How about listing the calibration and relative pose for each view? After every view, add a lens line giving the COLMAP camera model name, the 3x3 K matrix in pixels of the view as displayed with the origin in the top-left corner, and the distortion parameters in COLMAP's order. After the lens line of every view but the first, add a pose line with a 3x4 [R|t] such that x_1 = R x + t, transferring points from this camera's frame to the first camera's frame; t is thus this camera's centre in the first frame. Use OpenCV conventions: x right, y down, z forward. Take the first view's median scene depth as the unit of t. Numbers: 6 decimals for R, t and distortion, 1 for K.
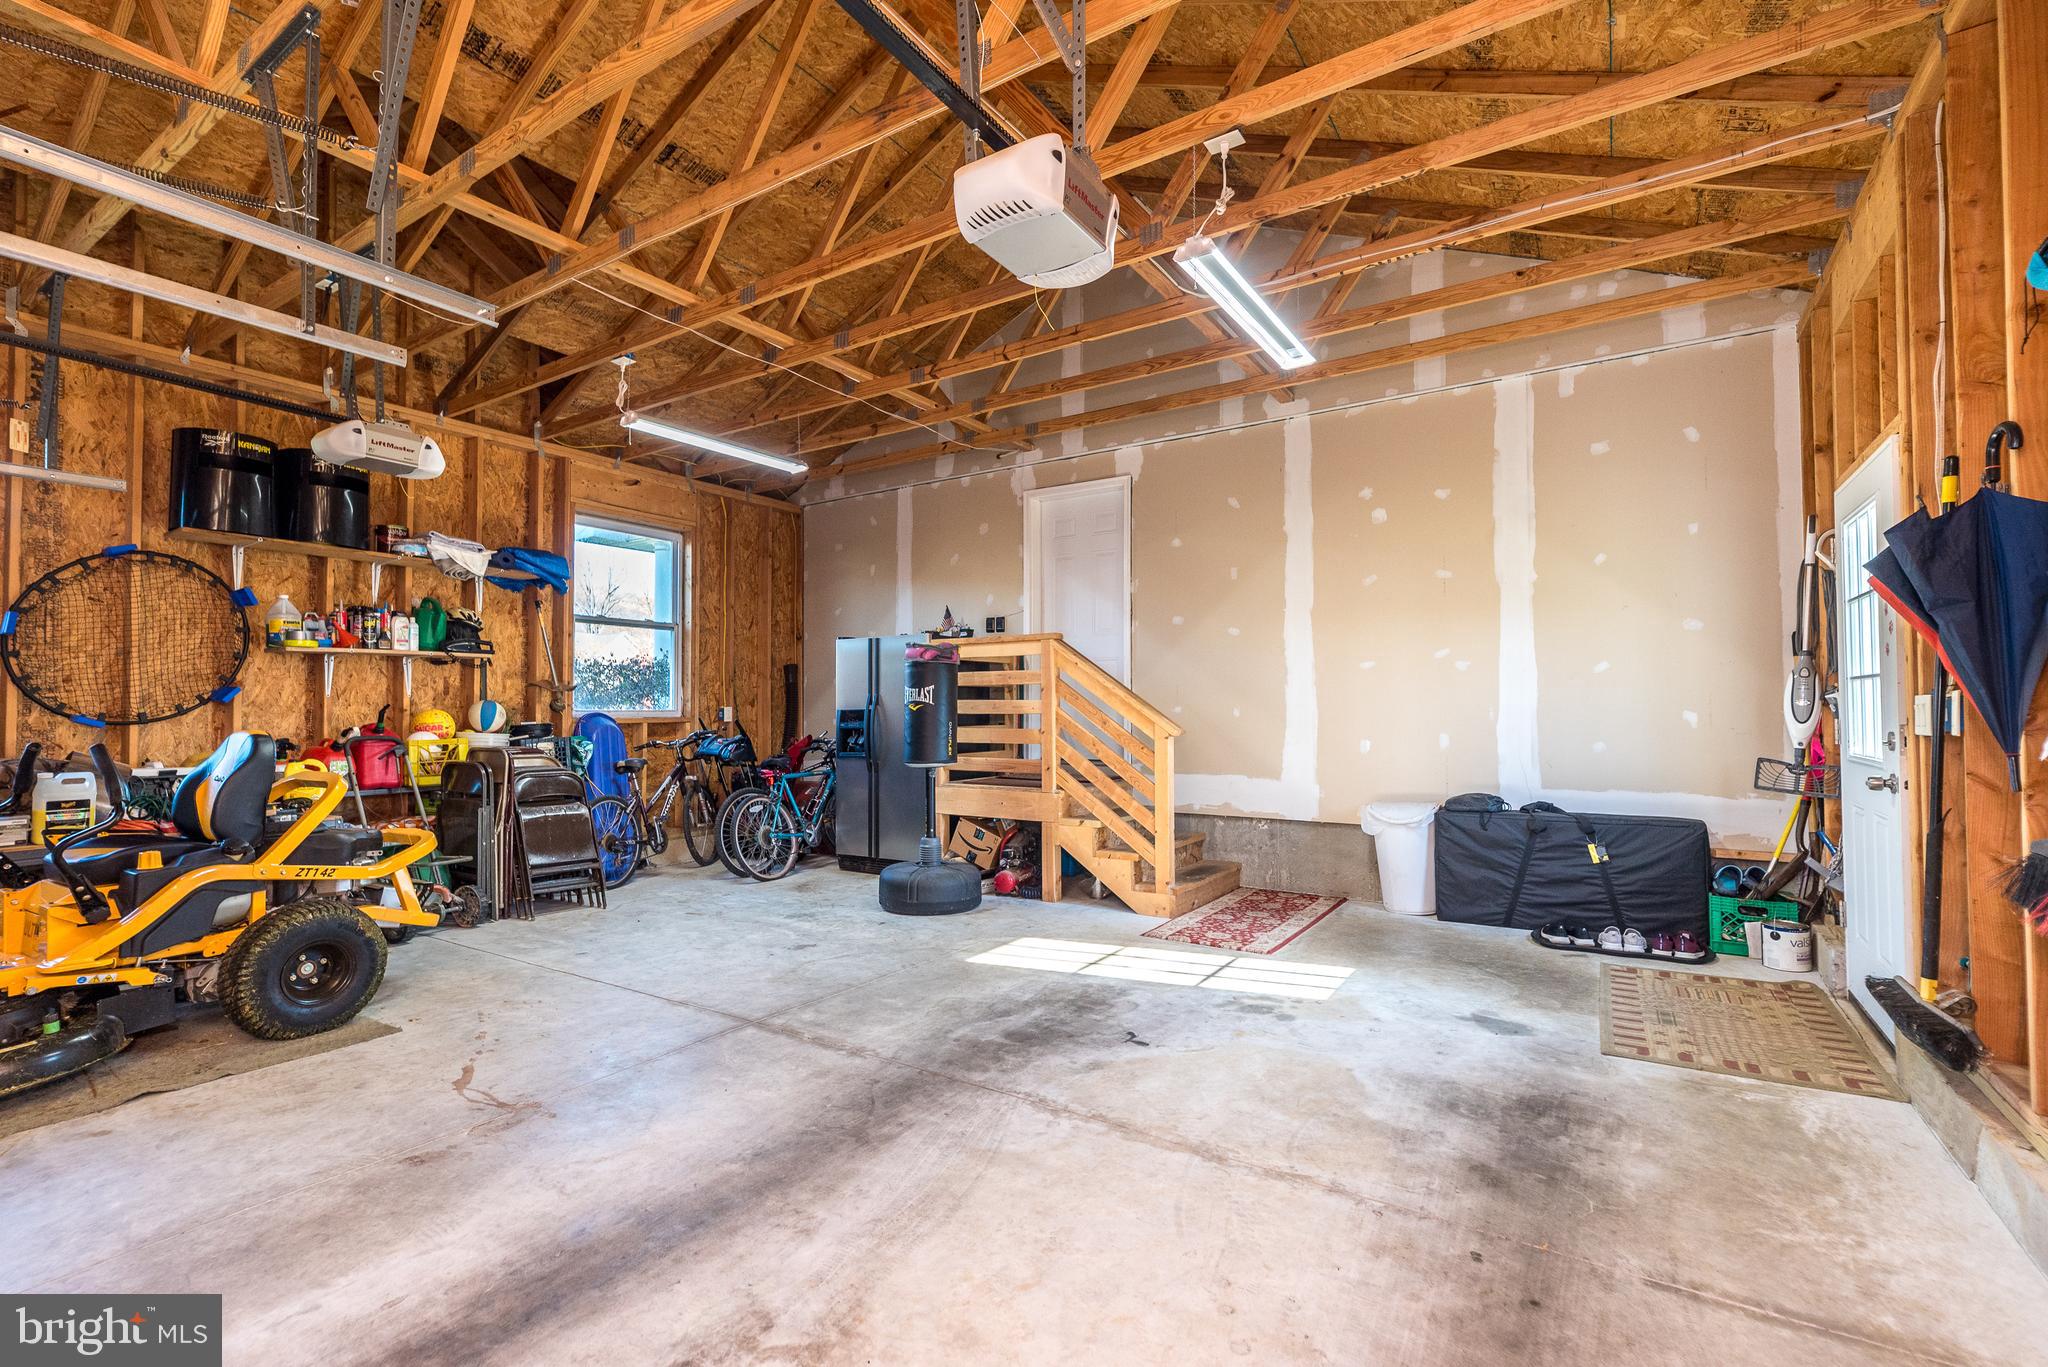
lens RADIAL K [[896.3, 0, 1024.3], [0, 896.3, 689.2], [0, 0, 1]] dist [0.005961, 0.000424]
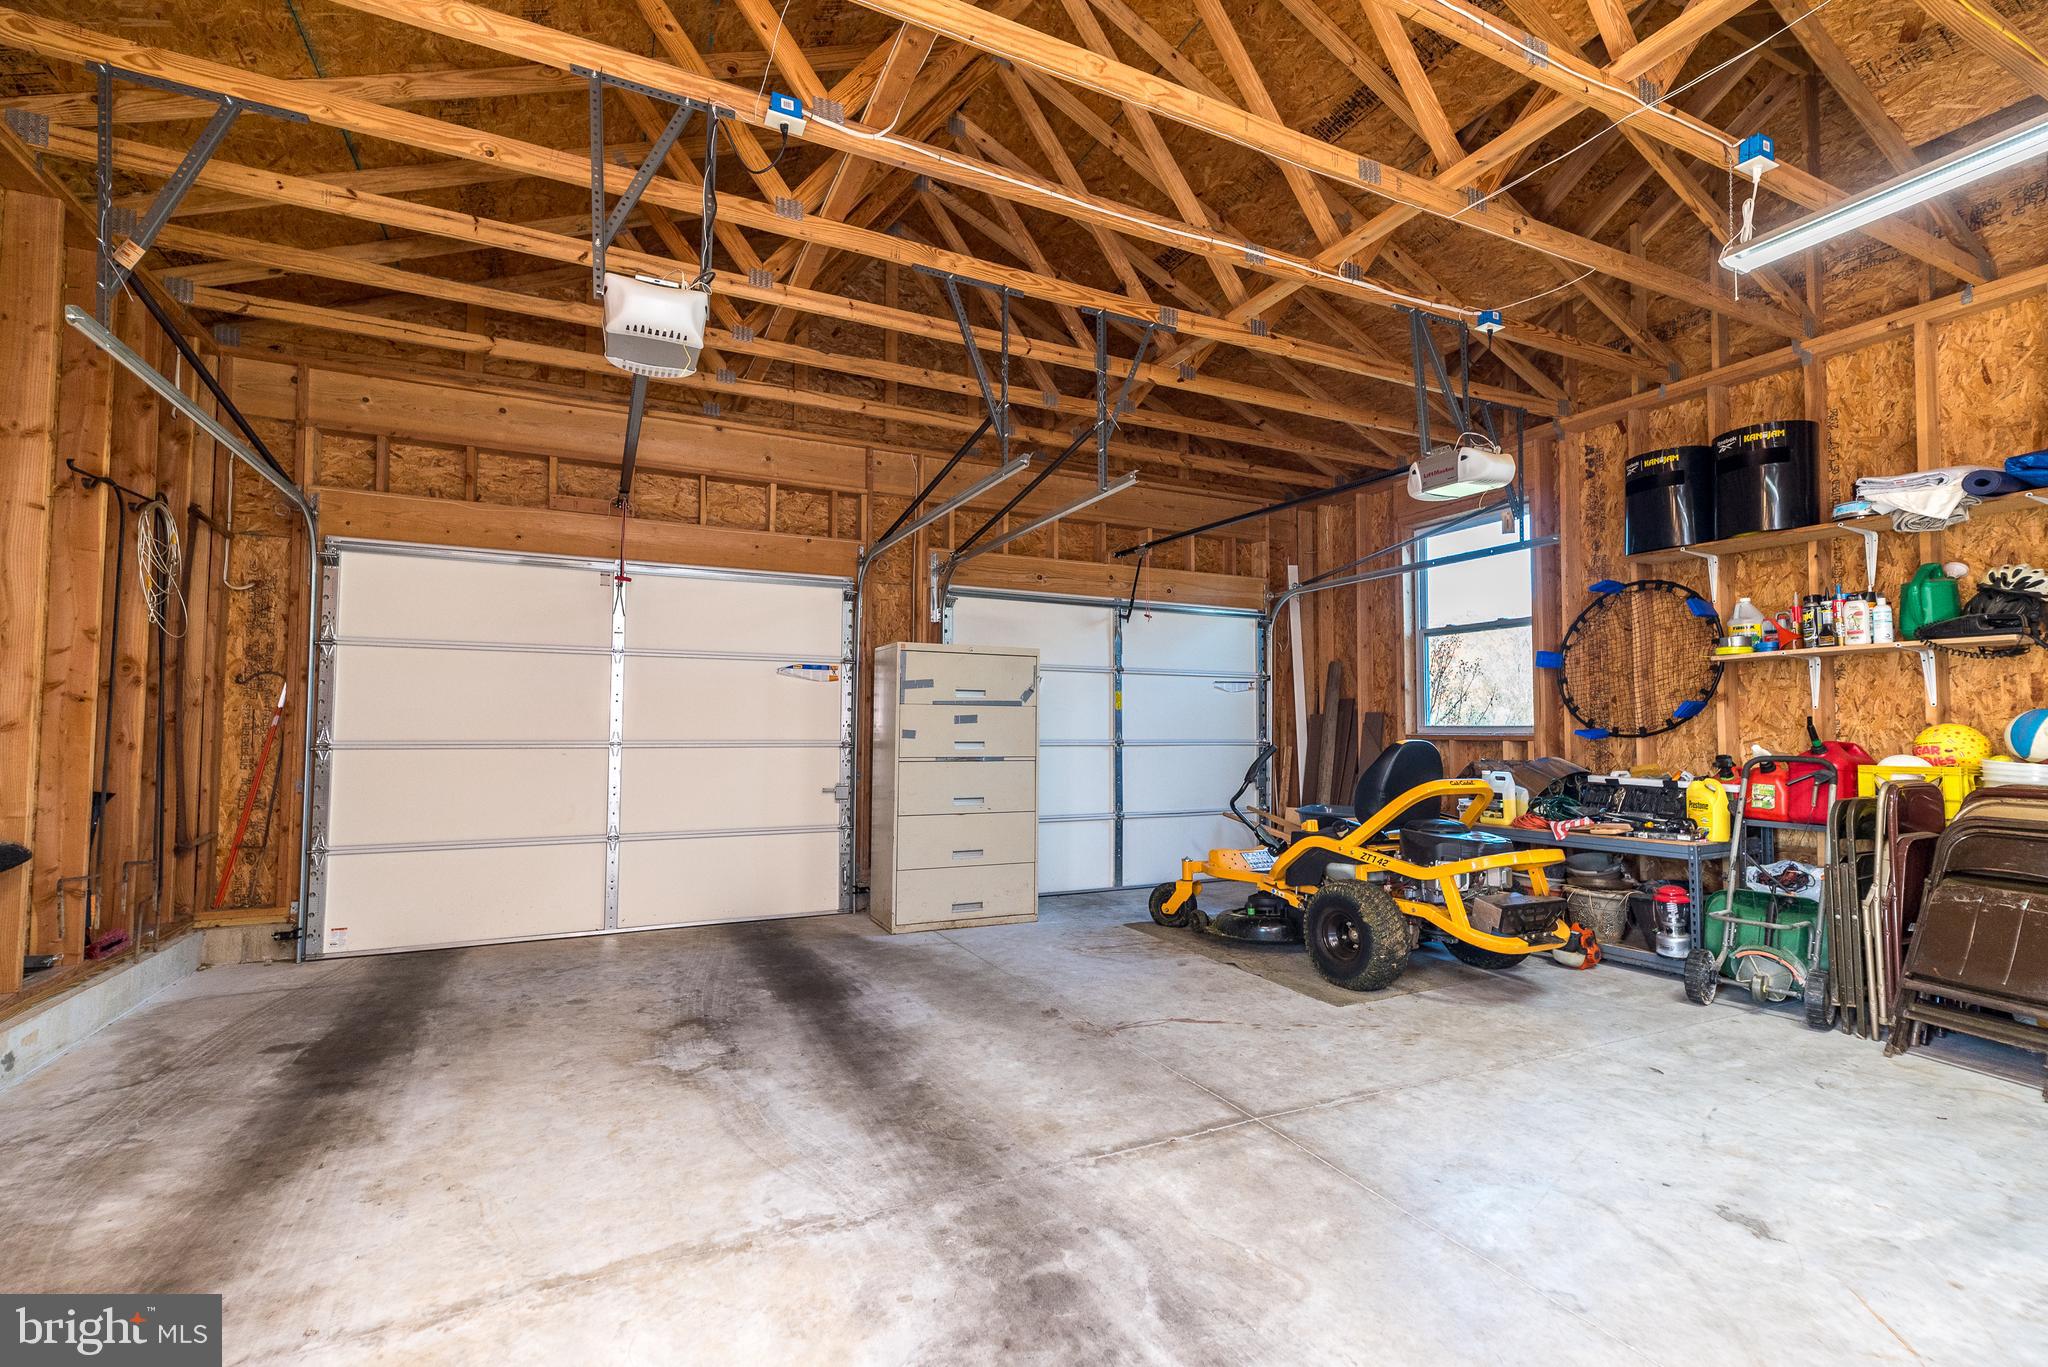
lens RADIAL K [[896.3, 0, 1024.3], [0, 896.3, 689.2], [0, 0, 1]] dist [0.005961, 0.000424]
pose [[-0.509322, -0.036317, -0.859809, 0.542783], [0.017422, 0.998469, -0.052494, 0.037106], [0.860400, -0.041716, -0.507910, 1.374454]]
